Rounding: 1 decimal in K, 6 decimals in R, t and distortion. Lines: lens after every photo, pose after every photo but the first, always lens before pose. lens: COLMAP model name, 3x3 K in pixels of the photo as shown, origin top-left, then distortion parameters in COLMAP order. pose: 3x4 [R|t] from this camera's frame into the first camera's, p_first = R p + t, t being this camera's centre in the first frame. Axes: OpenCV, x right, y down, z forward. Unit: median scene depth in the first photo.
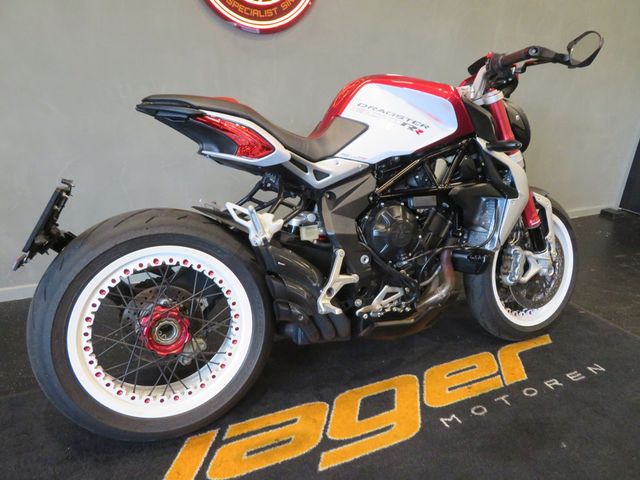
lens RADIAL K [[458.4, 0, 326.0], [0, 458.4, 243.7], [0, 0, 1]] dist [-0.018980, 0.017130]
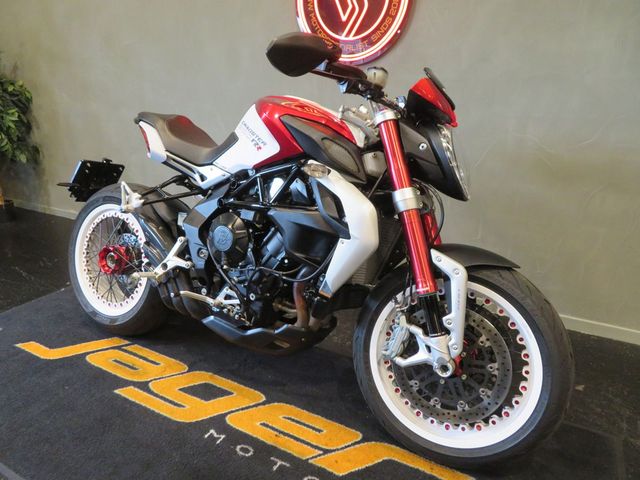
lens RADIAL K [[458.4, 0, 322.8], [0, 458.4, 244.2], [0, 0, 1]] dist [-0.018980, 0.017130]
pose [[0.573384, 0.219424, -0.789357, 1.178289], [-0.287982, 0.955965, 0.056548, -0.141676], [0.767005, 0.194897, 0.611325, 0.535742]]
